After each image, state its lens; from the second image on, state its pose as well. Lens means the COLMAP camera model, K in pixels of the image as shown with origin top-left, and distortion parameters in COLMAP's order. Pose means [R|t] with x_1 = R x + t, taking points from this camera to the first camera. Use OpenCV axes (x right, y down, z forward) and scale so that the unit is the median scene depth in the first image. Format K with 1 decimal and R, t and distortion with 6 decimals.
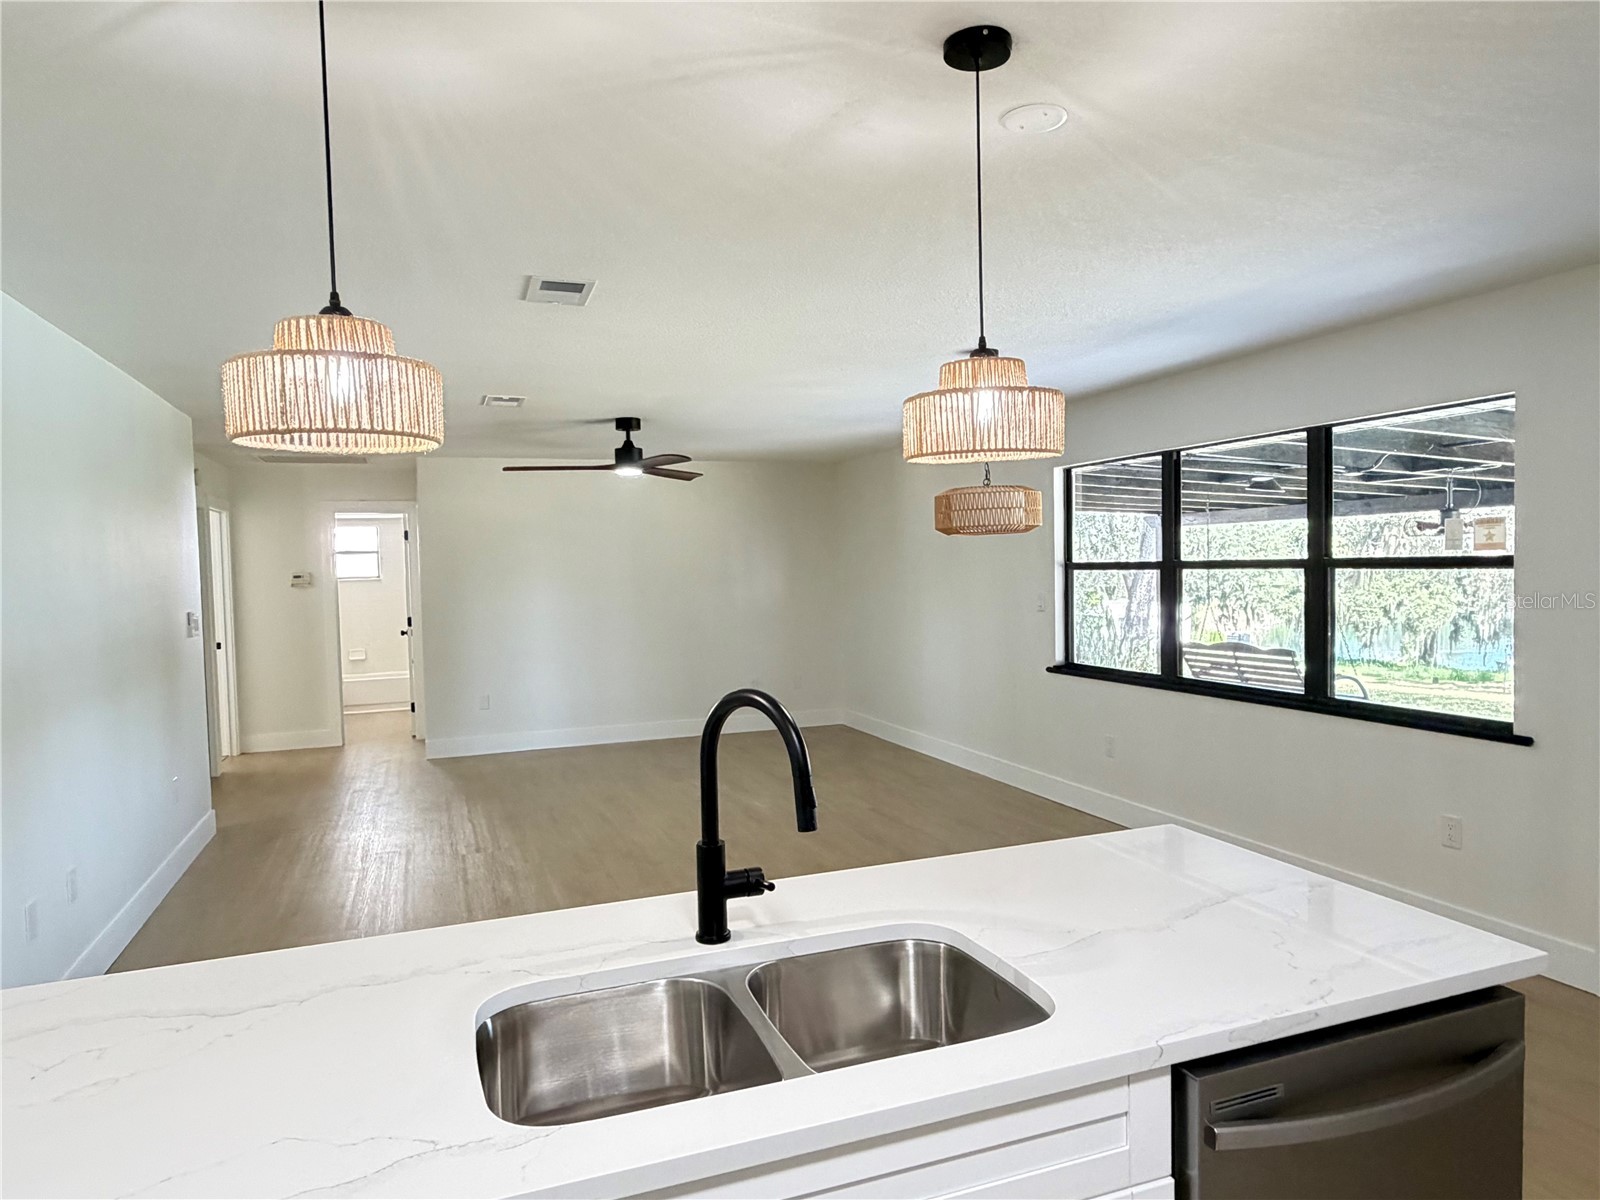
lens RADIAL K [[1009.7, 0, 788.6], [0, 1009.7, 611.1], [0, 0, 1]] dist [0.005523, 0.001038]
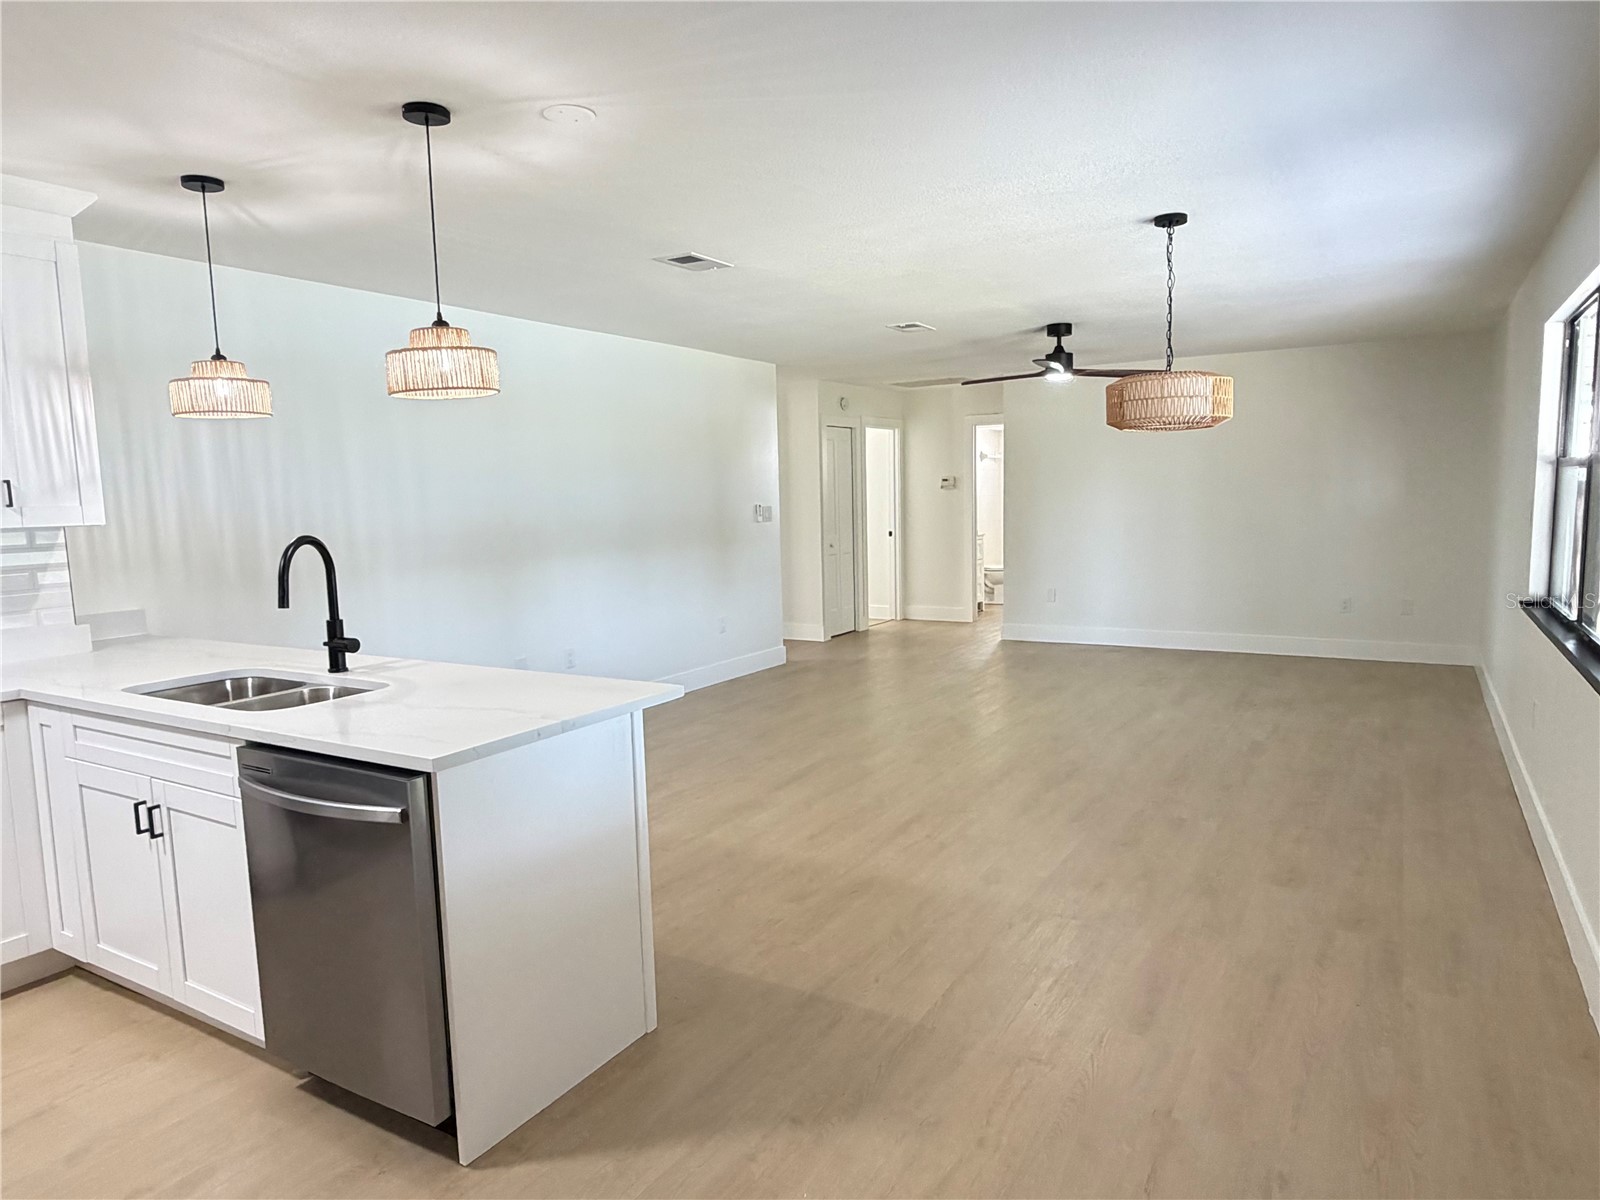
lens RADIAL K [[1009.7, 0, 795.3], [0, 1009.7, 608.7], [0, 0, 1]] dist [0.005523, 0.001038]
pose [[0.625147, 0.098468, -0.774270, 0.500209], [-0.027135, 0.994152, 0.104523, -0.002614], [0.780035, -0.044333, 0.624164, 0.132595]]
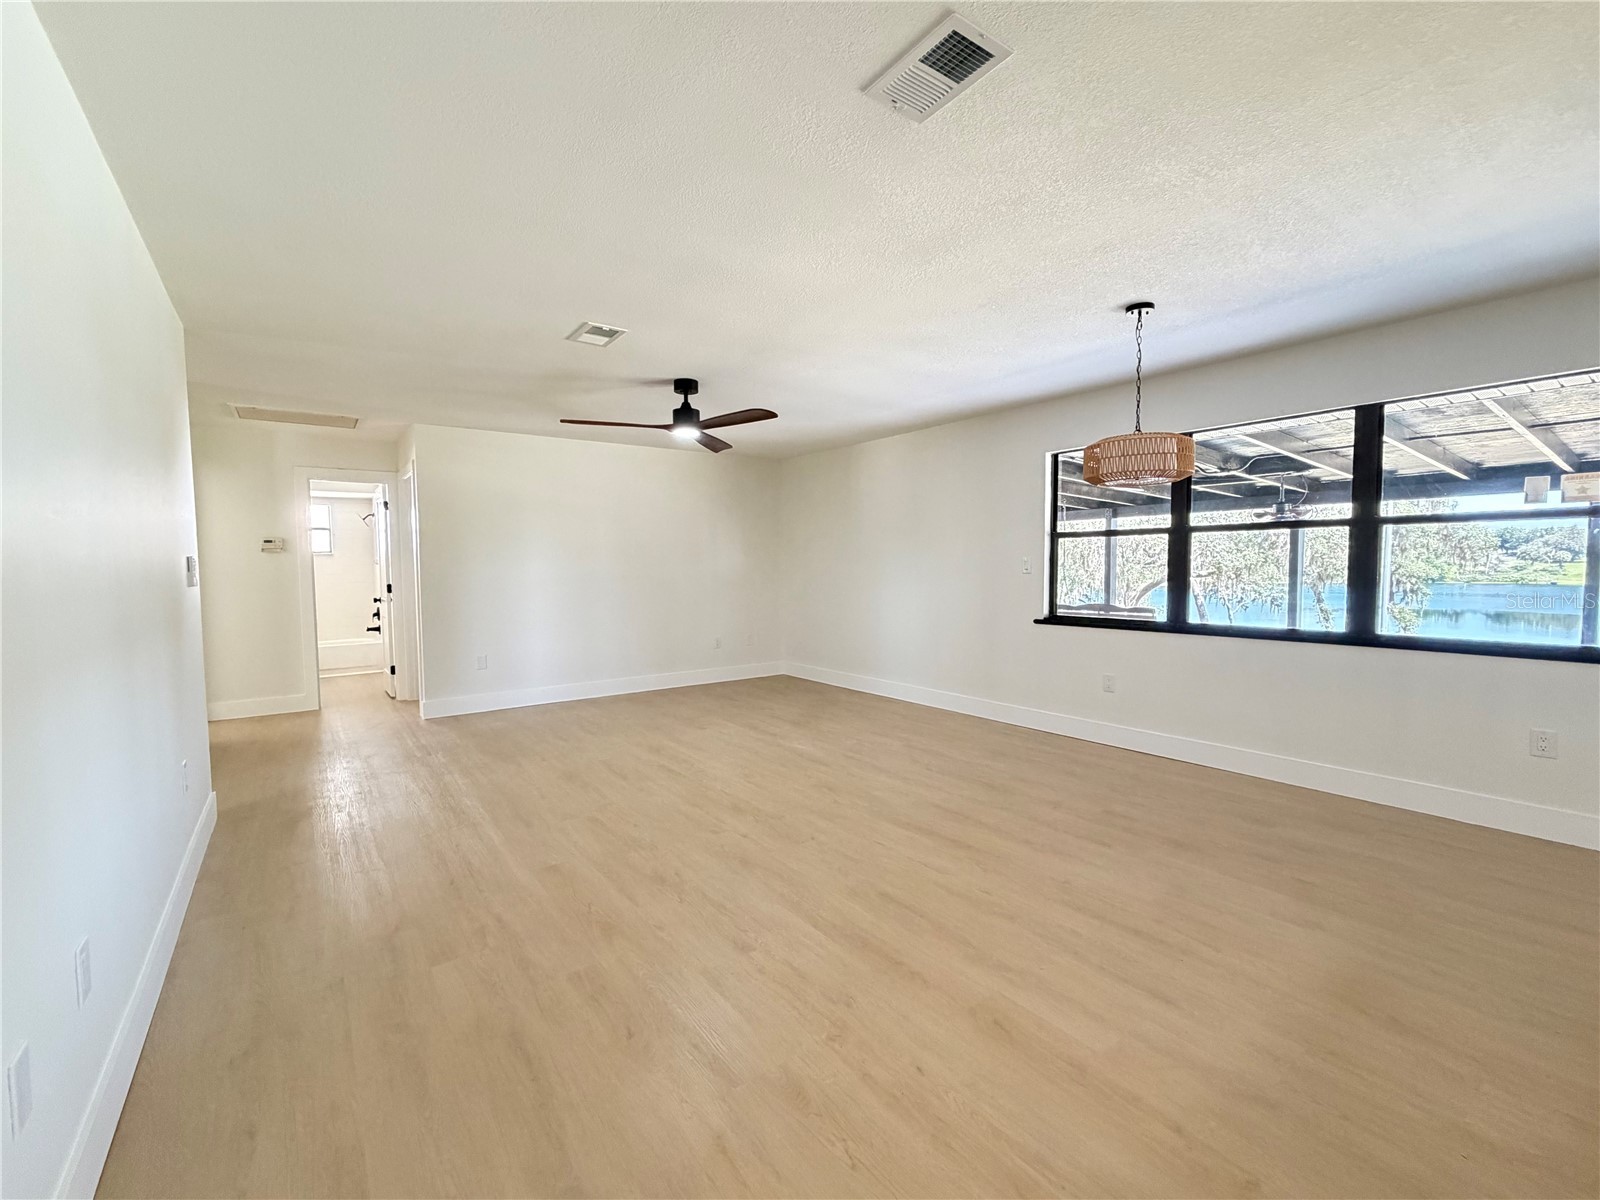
lens RADIAL K [[685.4, 0, 794.6], [0, 685.4, 609.0], [0, 0, 1]] dist [0.003465, 0.000756]
pose [[0.961850, -0.003069, 0.273561, -0.244514], [-0.000572, 0.999912, 0.013227, 0.032540], [-0.273577, -0.012879, 0.961764, 0.295037]]
